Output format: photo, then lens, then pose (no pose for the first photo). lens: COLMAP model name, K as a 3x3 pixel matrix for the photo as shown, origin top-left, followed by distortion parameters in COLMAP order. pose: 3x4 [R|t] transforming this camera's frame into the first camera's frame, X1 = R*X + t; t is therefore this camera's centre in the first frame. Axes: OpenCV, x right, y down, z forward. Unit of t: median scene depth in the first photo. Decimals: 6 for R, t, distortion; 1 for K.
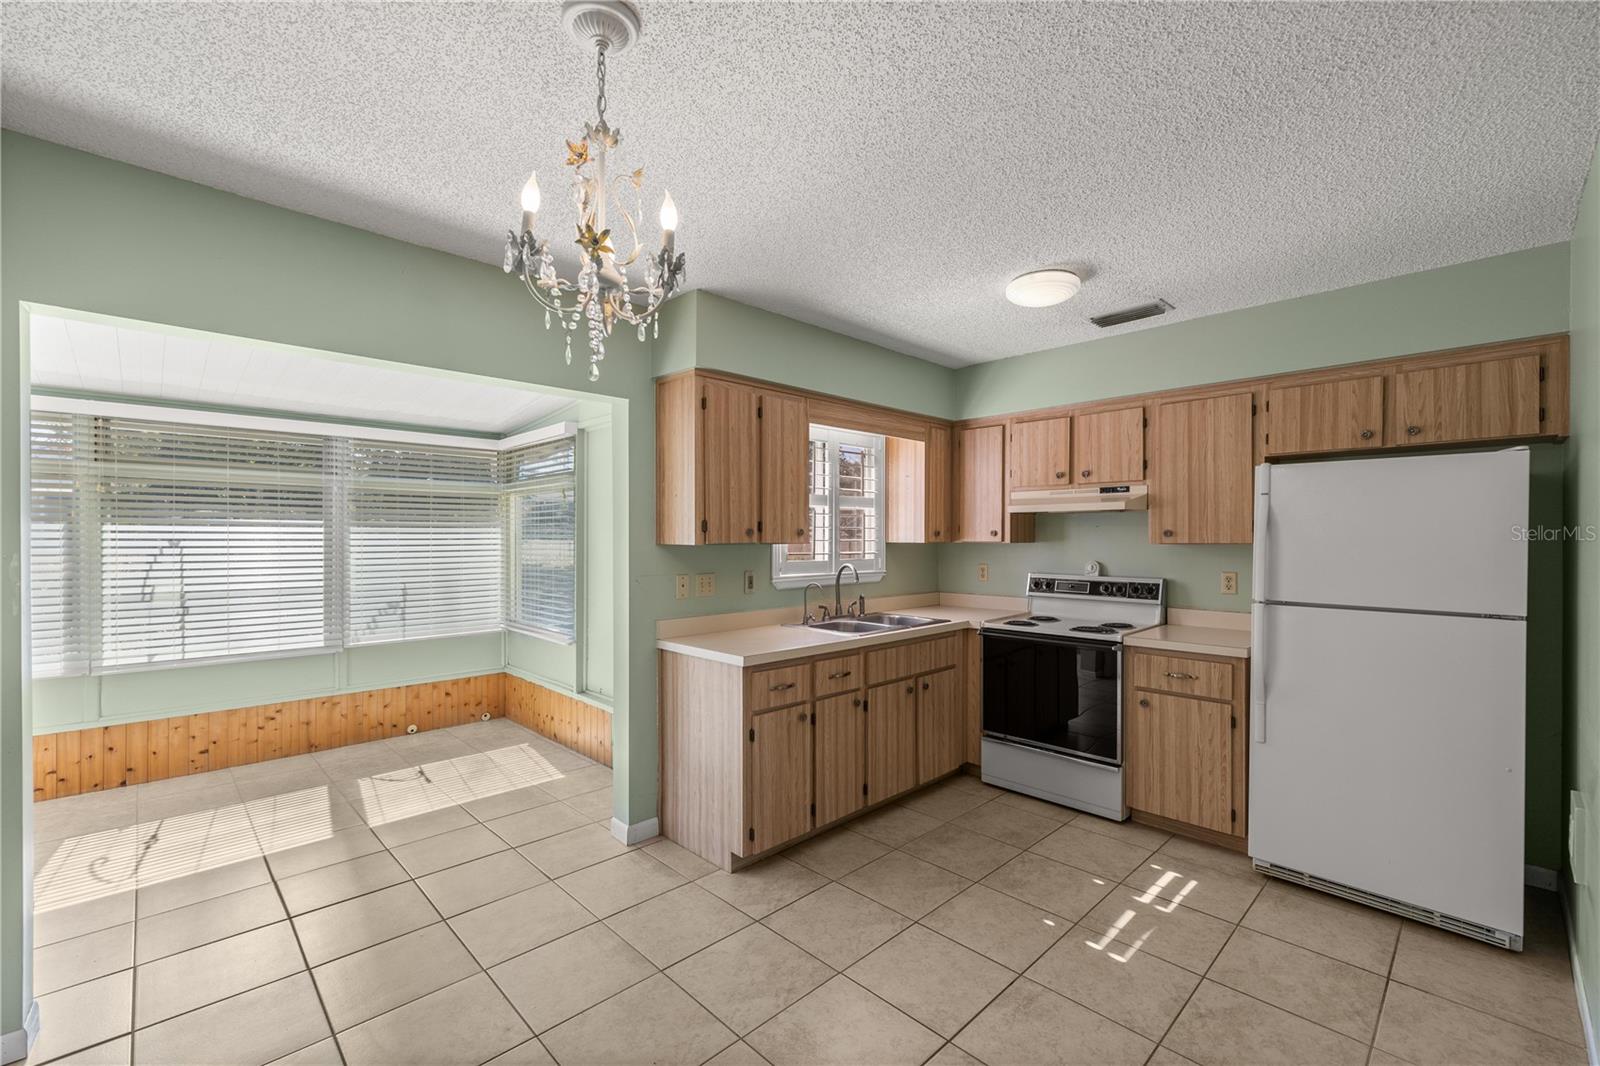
lens RADIAL K [[682.3, 0, 790.1], [0, 682.3, 537.7], [0, 0, 1]] dist [0.012811, 0.000493]
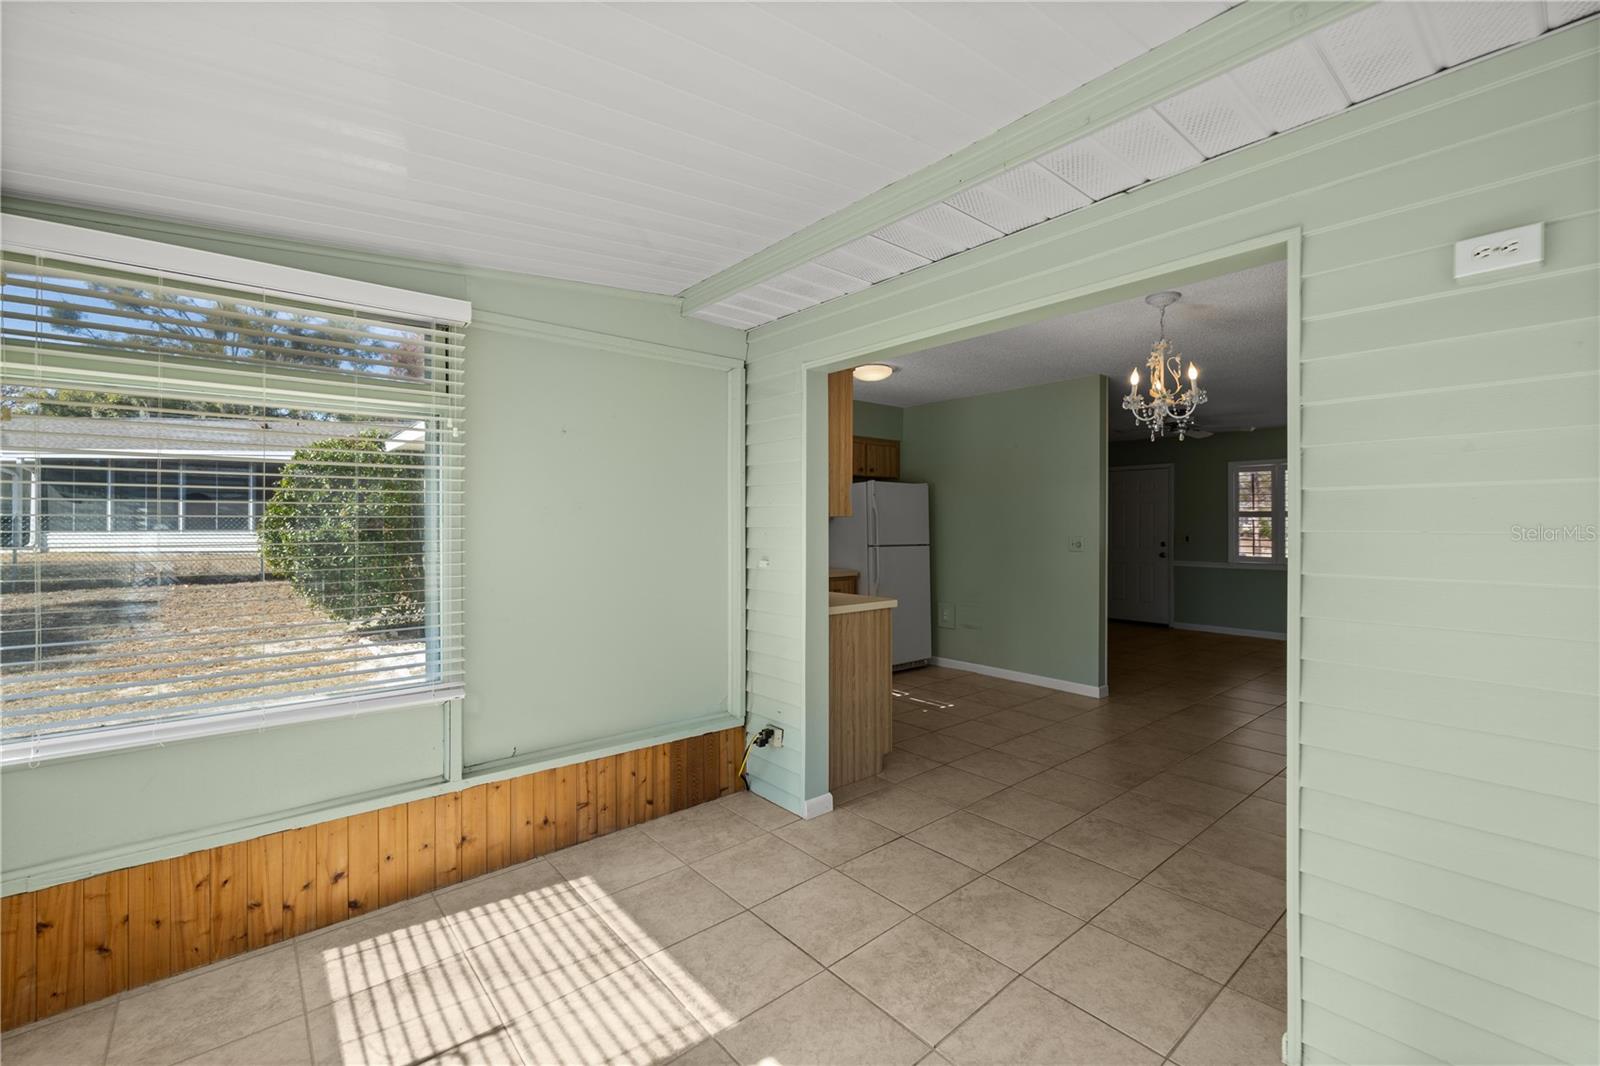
lens RADIAL K [[677.3, 0, 792.6], [0, 677.3, 528.1], [0, 0, 1]] dist [0.010774, 0.000092]
pose [[0.070301, -0.011193, 0.997463, -1.037882], [0.005717, 0.999925, 0.010817, 0.010965], [-0.997509, 0.004942, 0.070359, 0.813589]]
